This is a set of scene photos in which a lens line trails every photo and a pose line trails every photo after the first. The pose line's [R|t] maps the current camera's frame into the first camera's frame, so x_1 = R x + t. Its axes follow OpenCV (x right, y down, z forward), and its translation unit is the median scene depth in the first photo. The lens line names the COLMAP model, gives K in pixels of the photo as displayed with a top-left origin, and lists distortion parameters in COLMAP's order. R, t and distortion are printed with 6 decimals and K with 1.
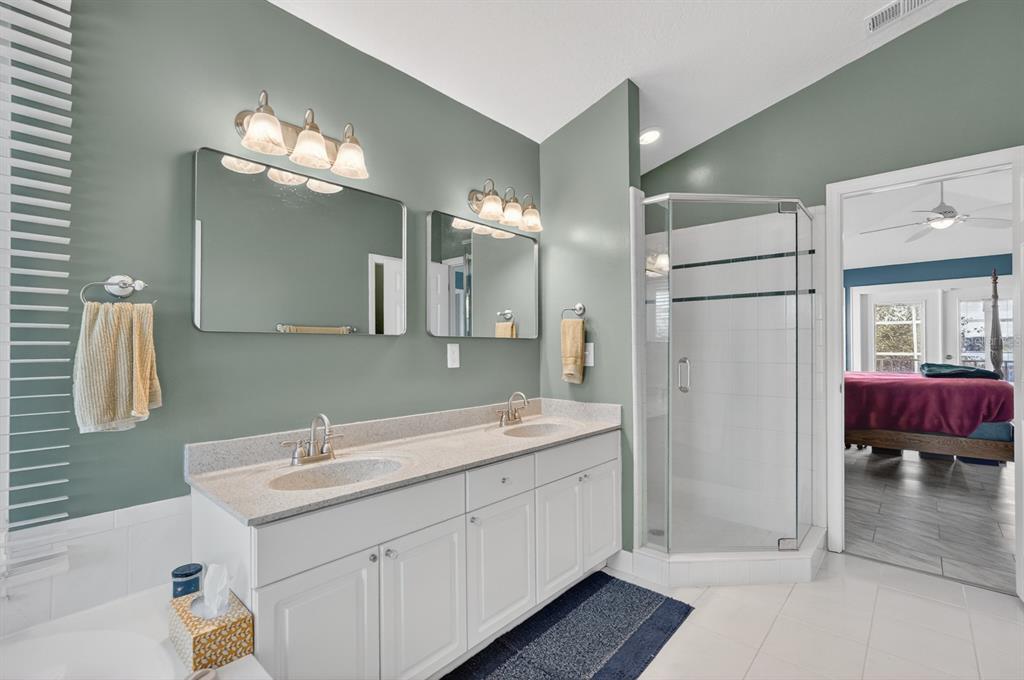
lens RADIAL K [[452.8, 0, 511.7], [0, 452.8, 344.4], [0, 0, 1]] dist [-0.014215, 0.003797]
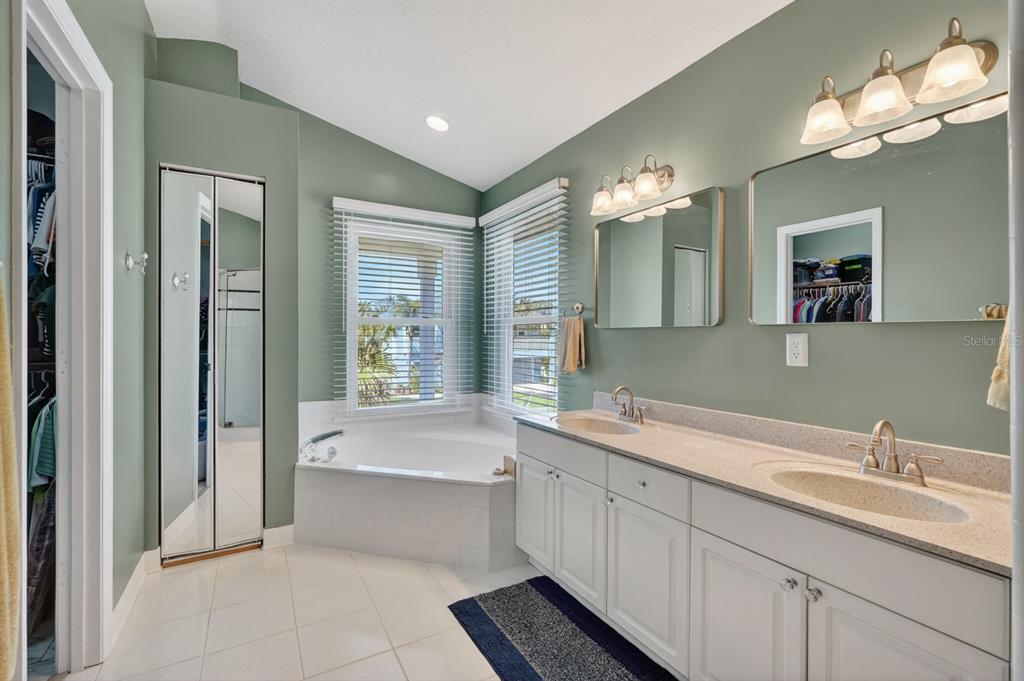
lens RADIAL K [[452.8, 0, 511.9], [0, 452.8, 338.1], [0, 0, 1]] dist [-0.014215, 0.003797]
pose [[-0.305360, 0.003800, -0.952230, 0.748303], [0.000472, 0.999993, 0.003839, 0.001928], [0.952237, 0.000723, -0.305359, 0.825359]]
